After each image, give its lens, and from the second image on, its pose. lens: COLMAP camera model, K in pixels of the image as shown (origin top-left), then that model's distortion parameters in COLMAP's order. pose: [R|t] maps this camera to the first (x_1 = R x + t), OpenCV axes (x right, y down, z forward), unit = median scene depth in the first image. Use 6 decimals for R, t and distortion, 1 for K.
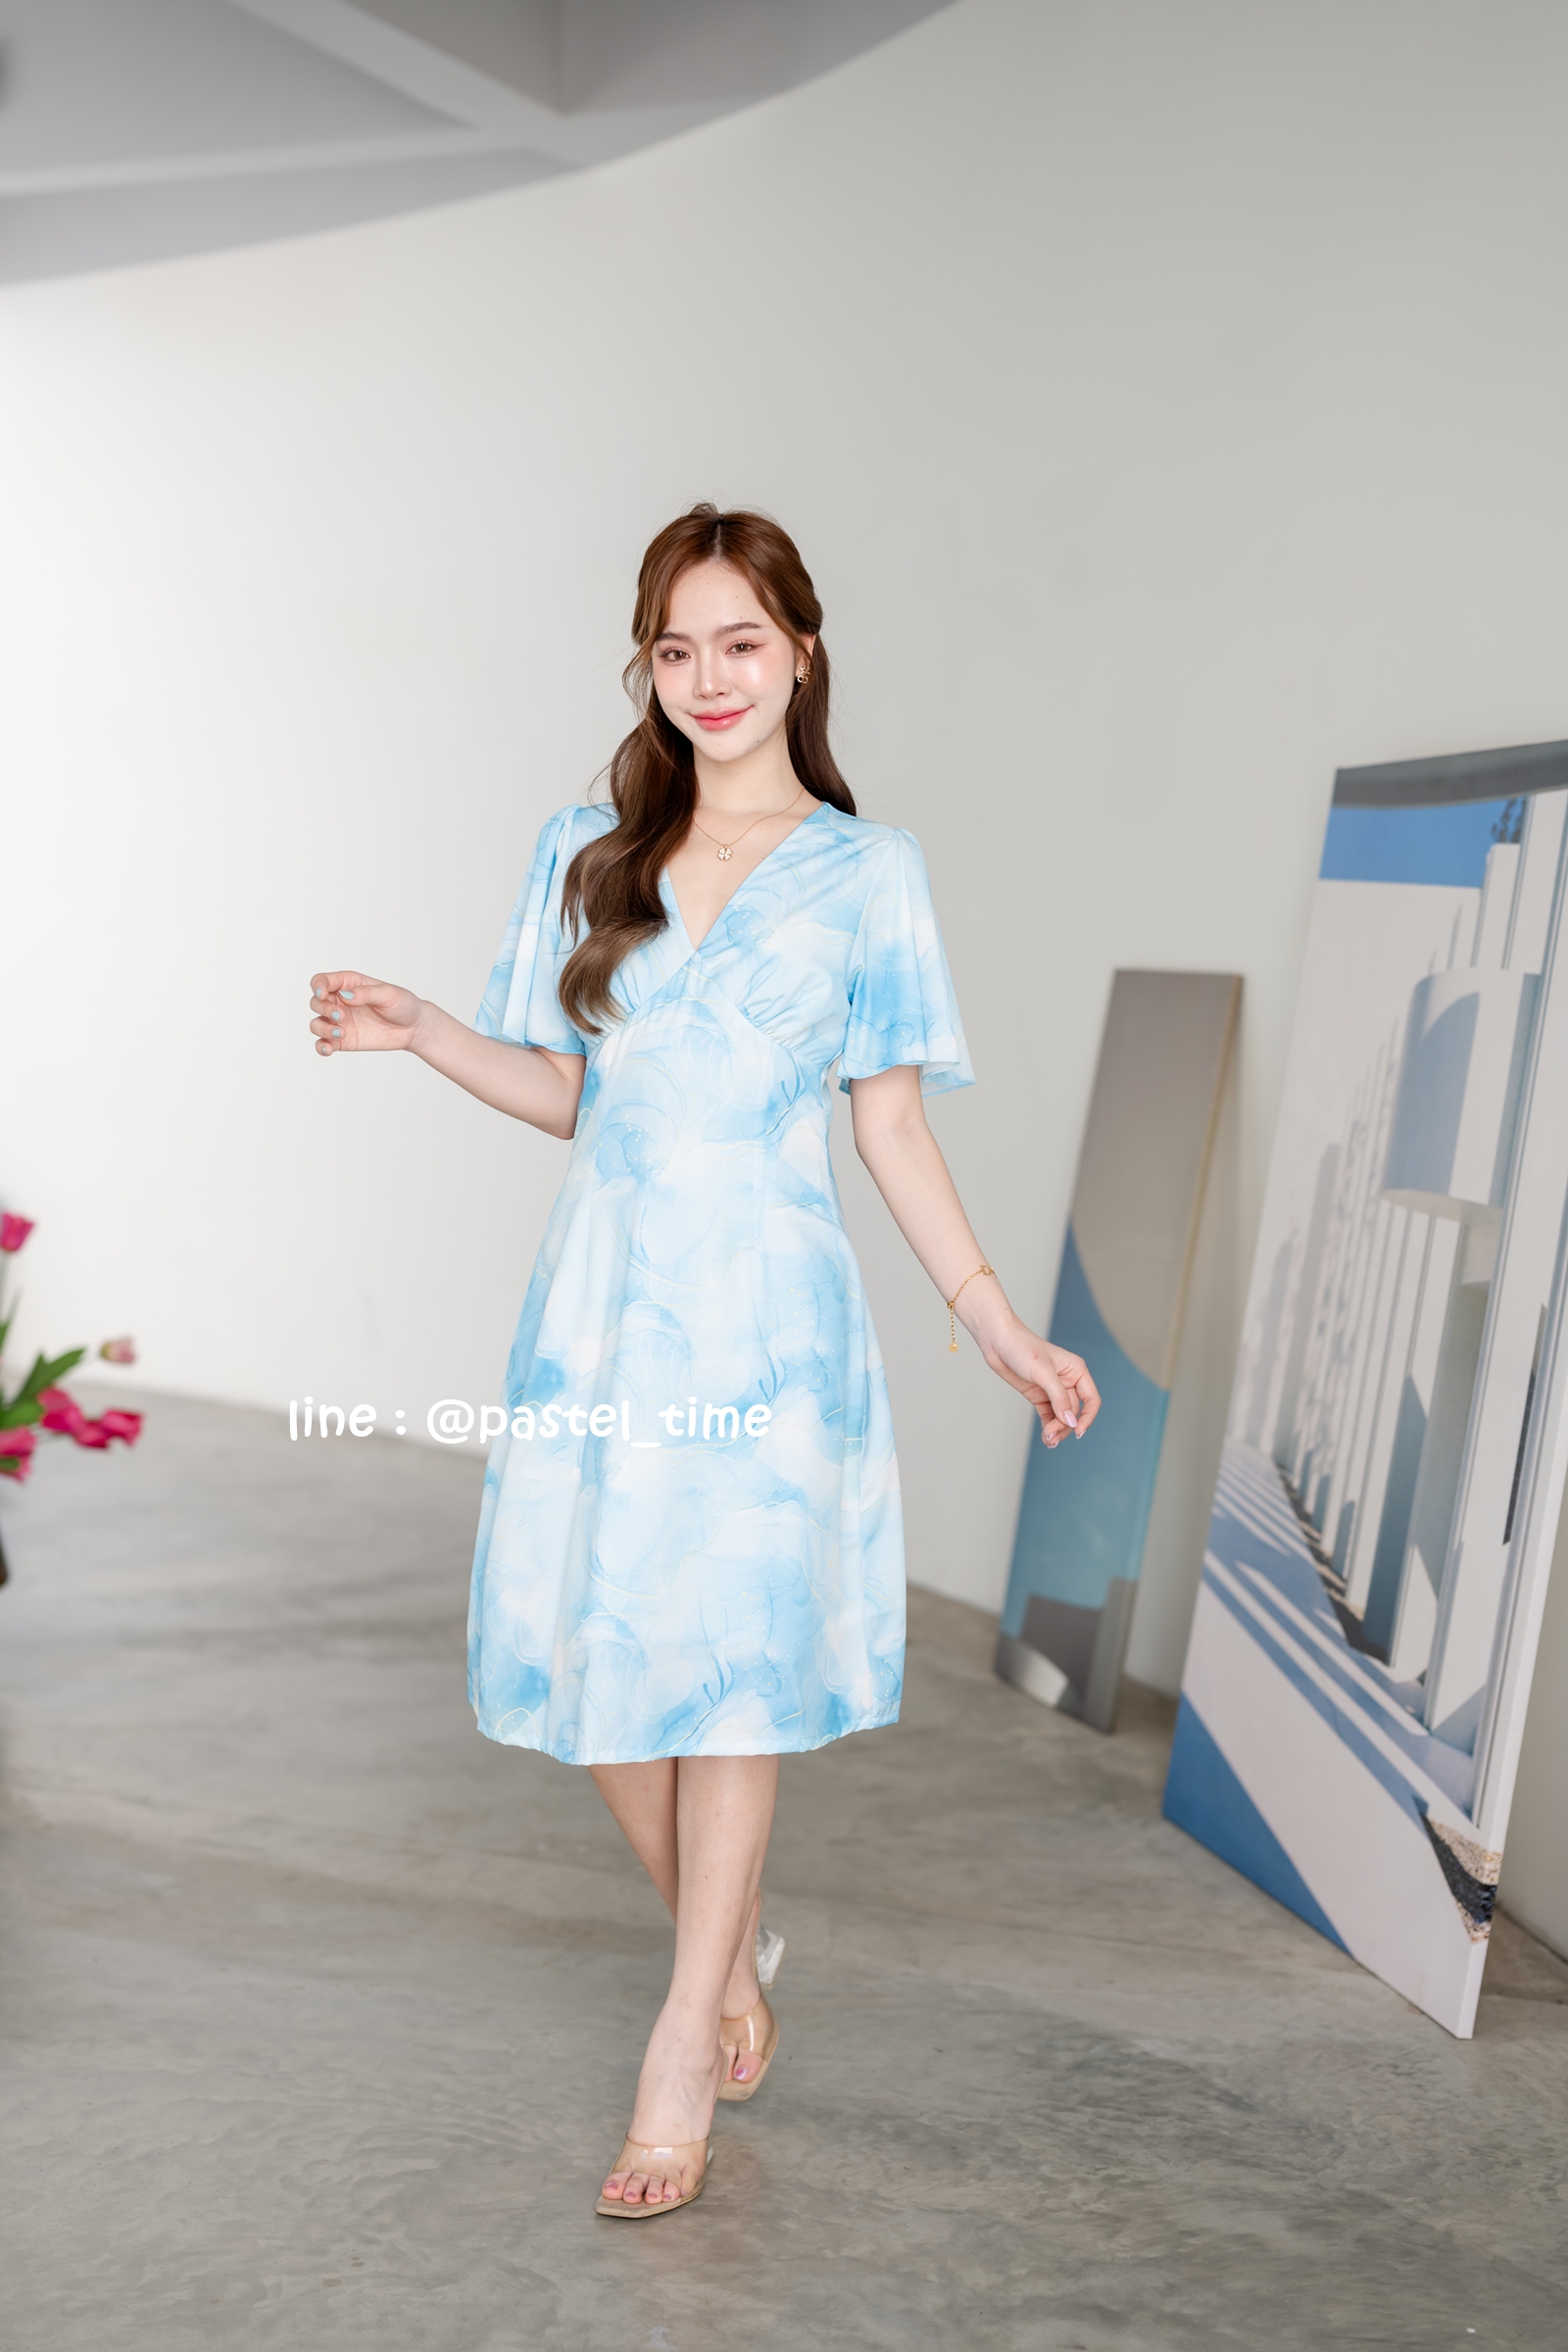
lens RADIAL K [[3410.6, 0, 790.0], [0, 3410.6, 1169.7], [0, 0, 1]] dist [0.009959, 0.000000]
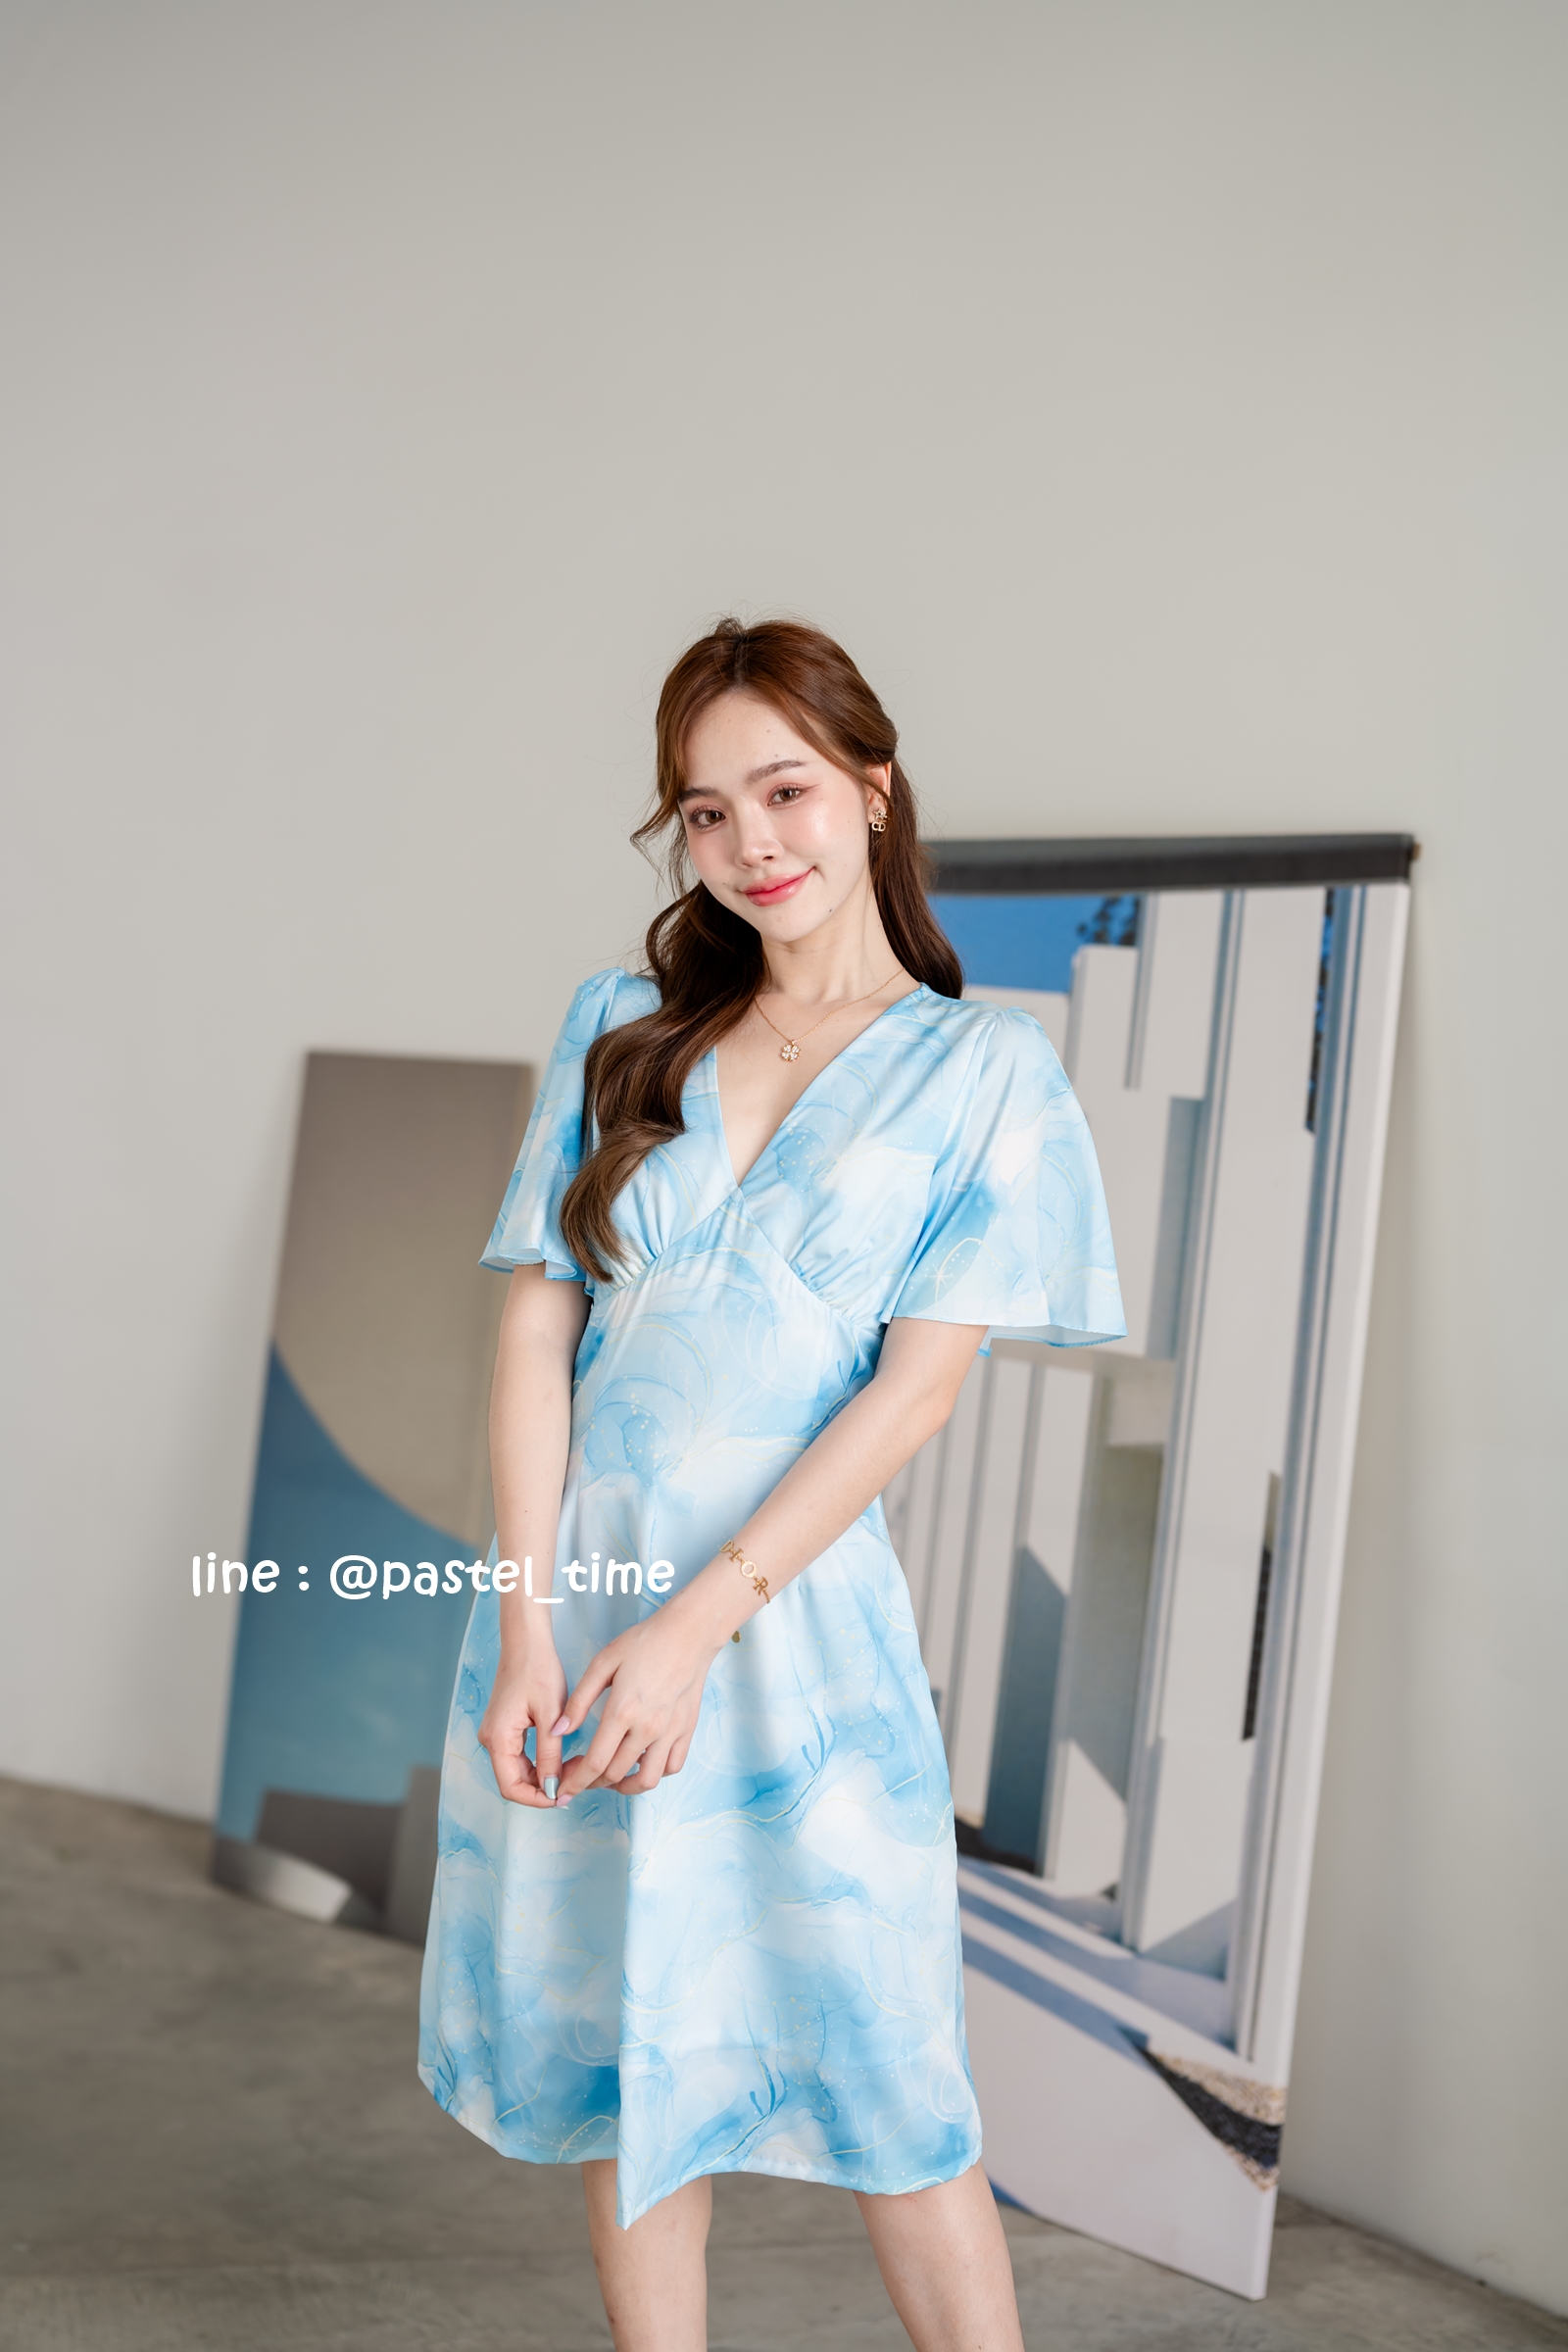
lens RADIAL K [[3410.6, 0, 778.1], [0, 3410.6, 1188.4], [0, 0, 1]] dist [0.009959, 0.000000]
pose [[0.867402, -0.061757, 0.493760, -0.313947], [0.046800, 0.997995, 0.042610, -0.075219], [-0.495402, -0.013852, 0.868554, 0.267996]]
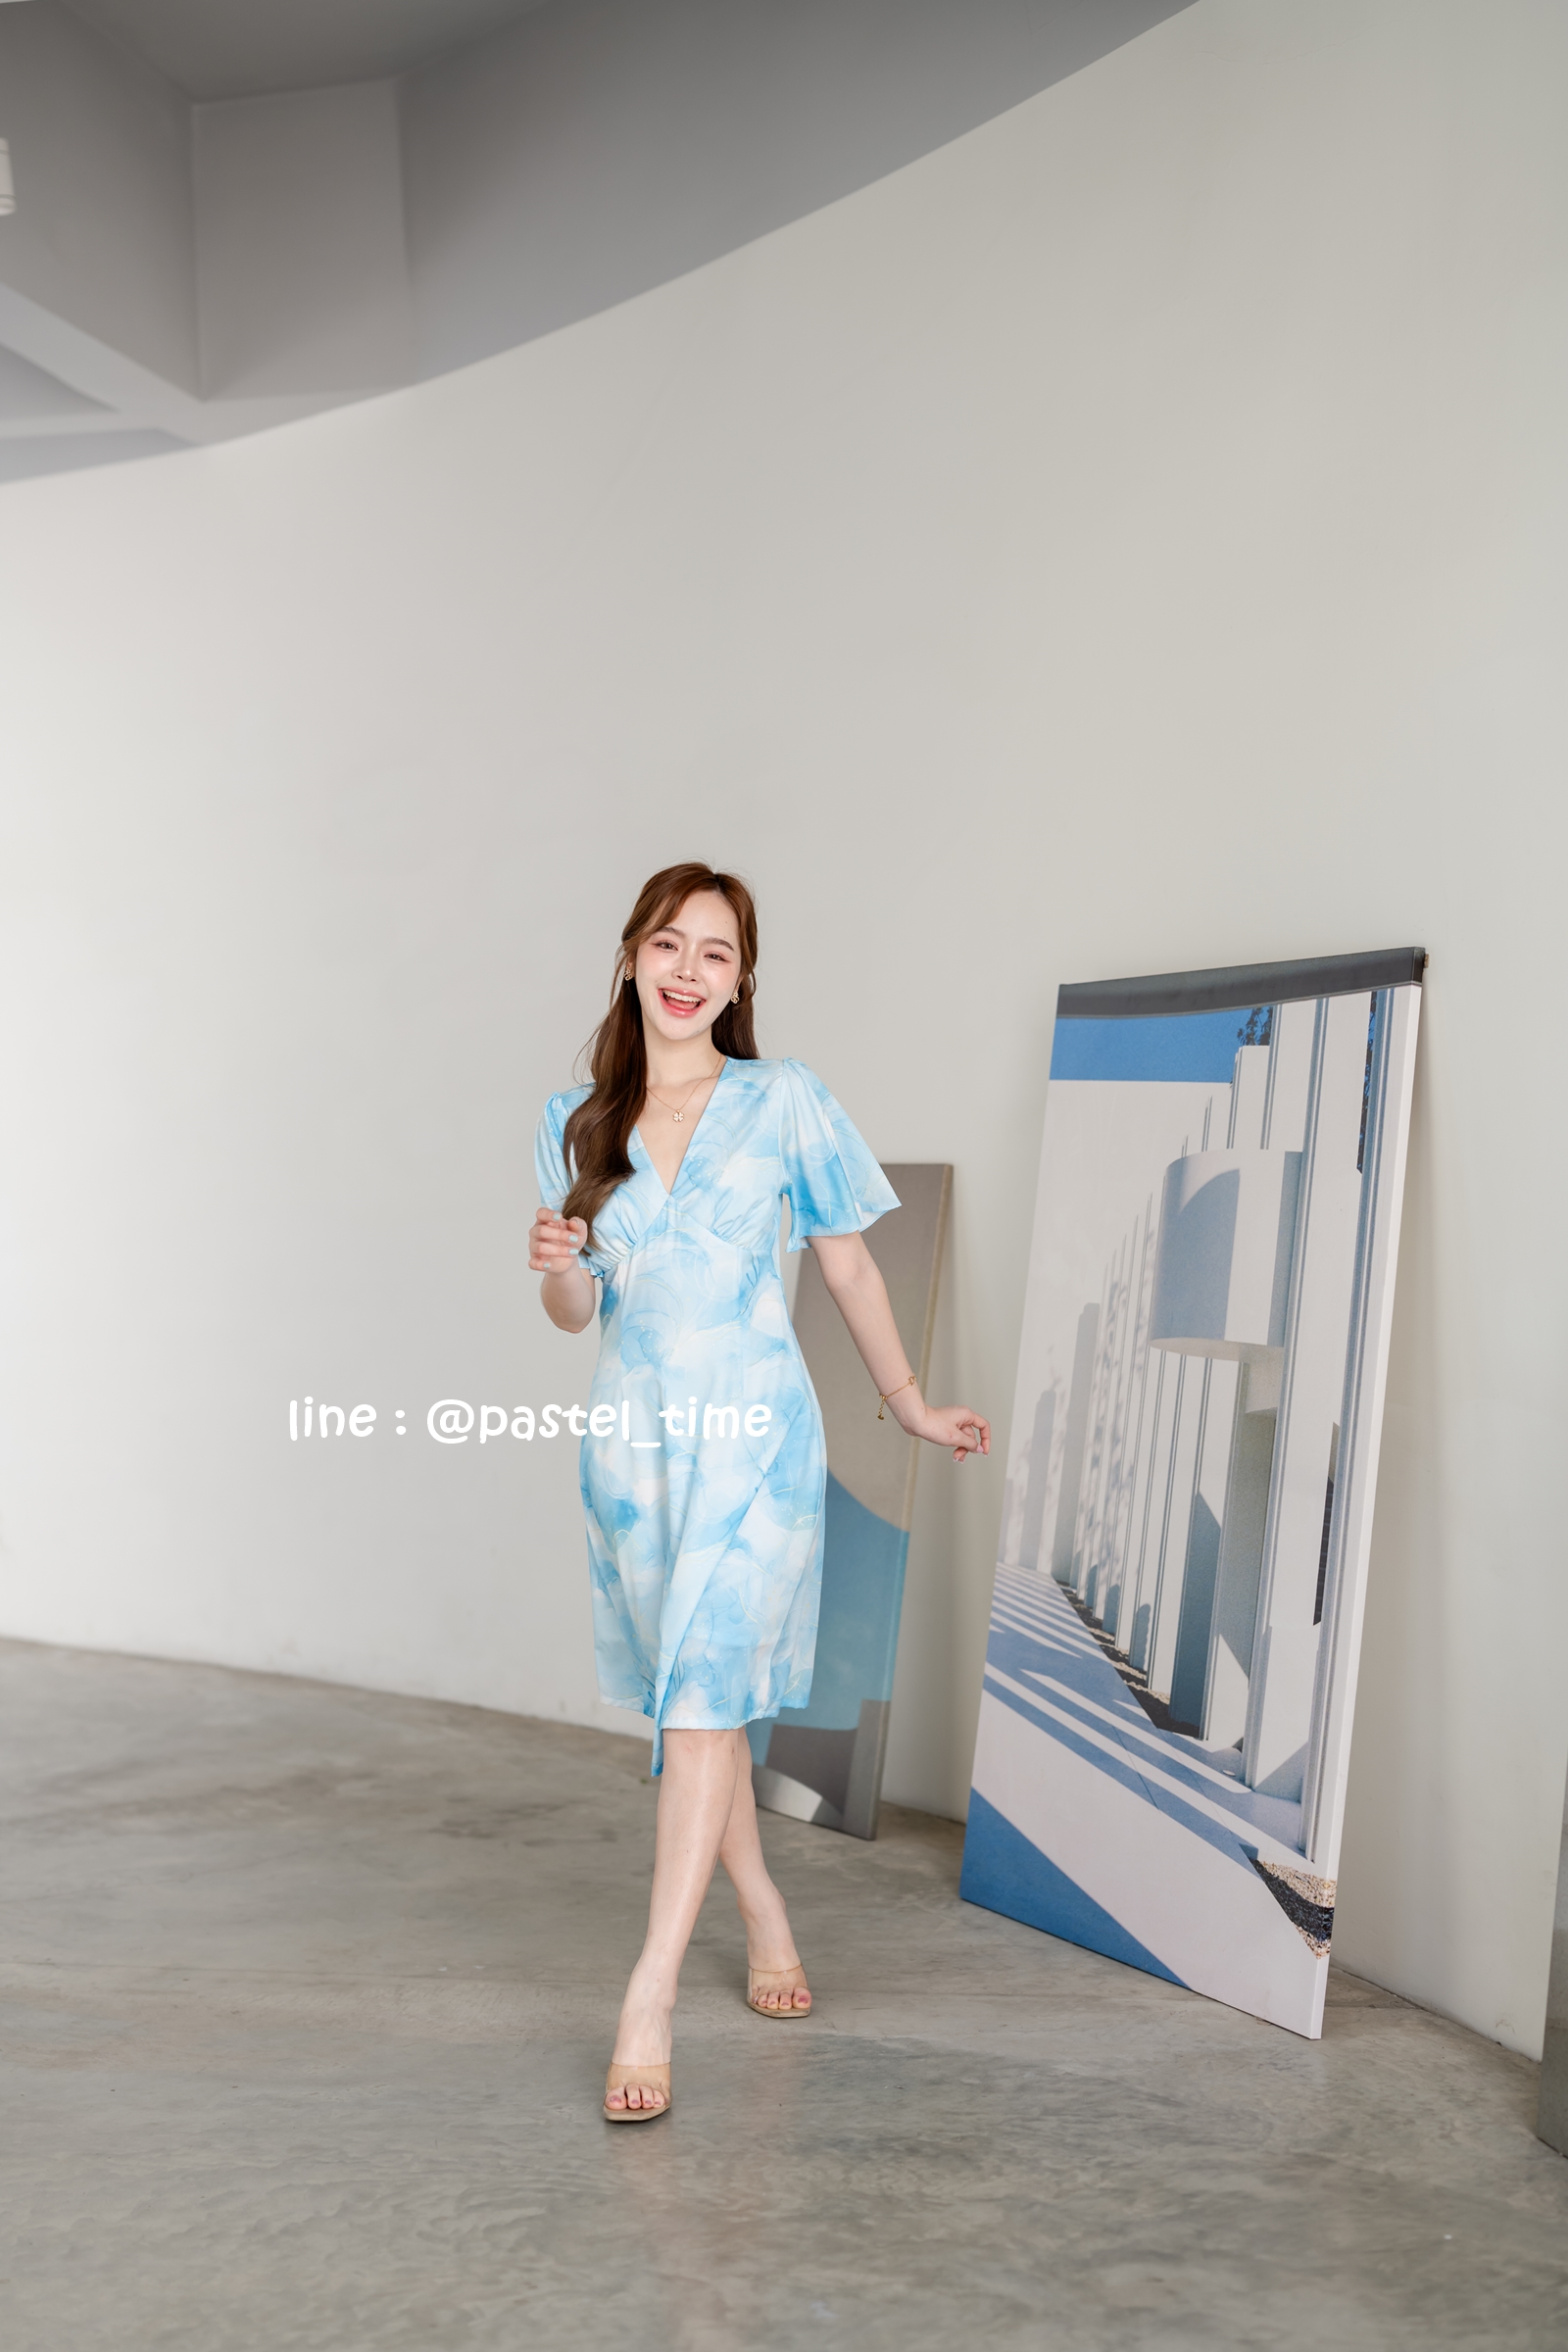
lens RADIAL K [[3410.6, 0, 762.7], [0, 3410.6, 1187.8], [0, 0, 1]] dist [0.009959, 0.000000]
pose [[0.978170, -0.040583, 0.203806, -0.209173], [0.051565, 0.997474, -0.048862, 0.004558], [-0.201308, 0.058305, 0.977791, -0.140015]]
